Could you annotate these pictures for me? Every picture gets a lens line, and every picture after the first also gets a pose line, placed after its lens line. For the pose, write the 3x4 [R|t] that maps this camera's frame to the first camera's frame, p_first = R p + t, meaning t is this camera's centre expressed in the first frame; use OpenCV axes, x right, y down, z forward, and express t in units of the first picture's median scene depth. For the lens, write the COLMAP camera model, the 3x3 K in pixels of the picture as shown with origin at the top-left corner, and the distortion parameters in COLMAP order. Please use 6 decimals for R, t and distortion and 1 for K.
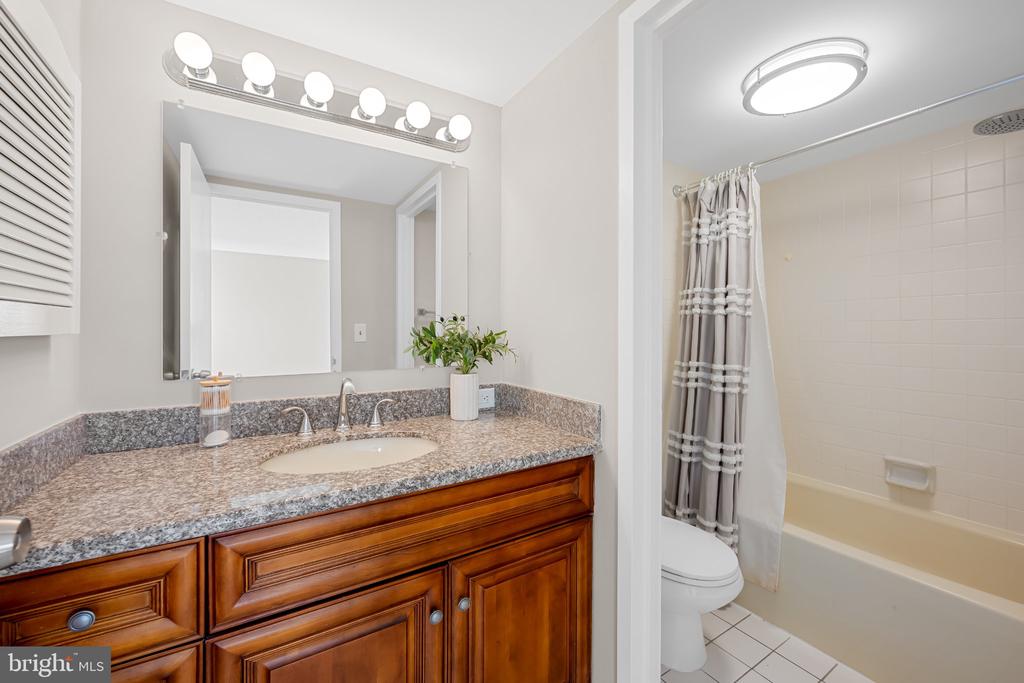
lens RADIAL K [[415.6, 0, 511.4], [0, 415.6, 338.0], [0, 0, 1]] dist [-0.006777, 0.000787]
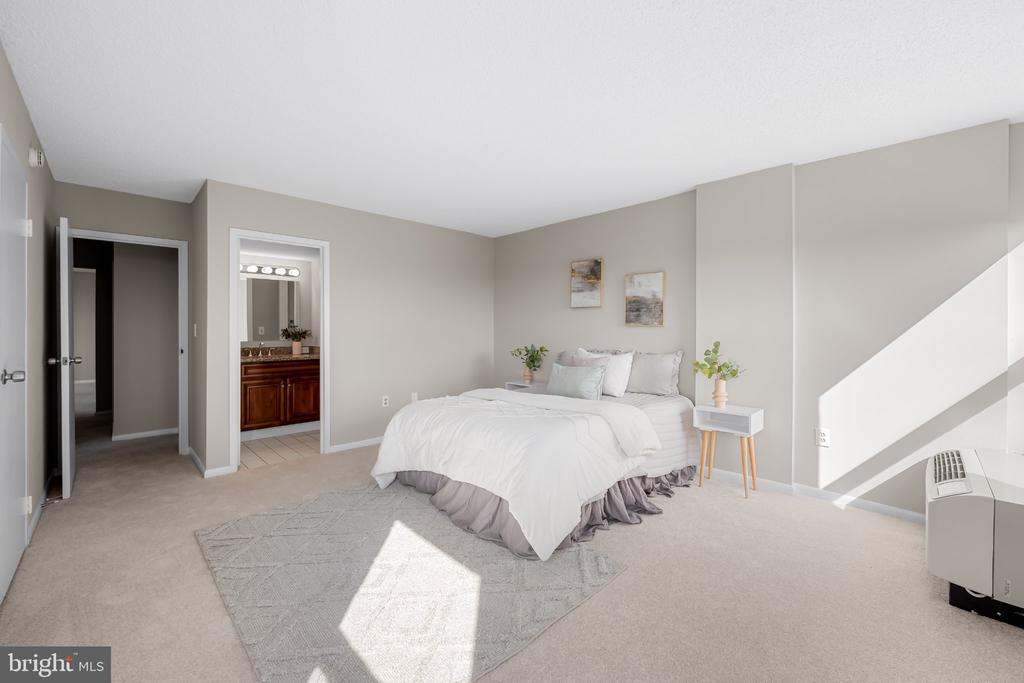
lens RADIAL K [[415.6, 0, 508.7], [0, 415.6, 331.5], [0, 0, 1]] dist [-0.006777, 0.000787]
pose [[0.977538, -0.007089, 0.210639, 0.575180], [0.008798, 0.999936, -0.007180, 0.023290], [-0.210574, 0.008872, 0.977538, -1.799701]]
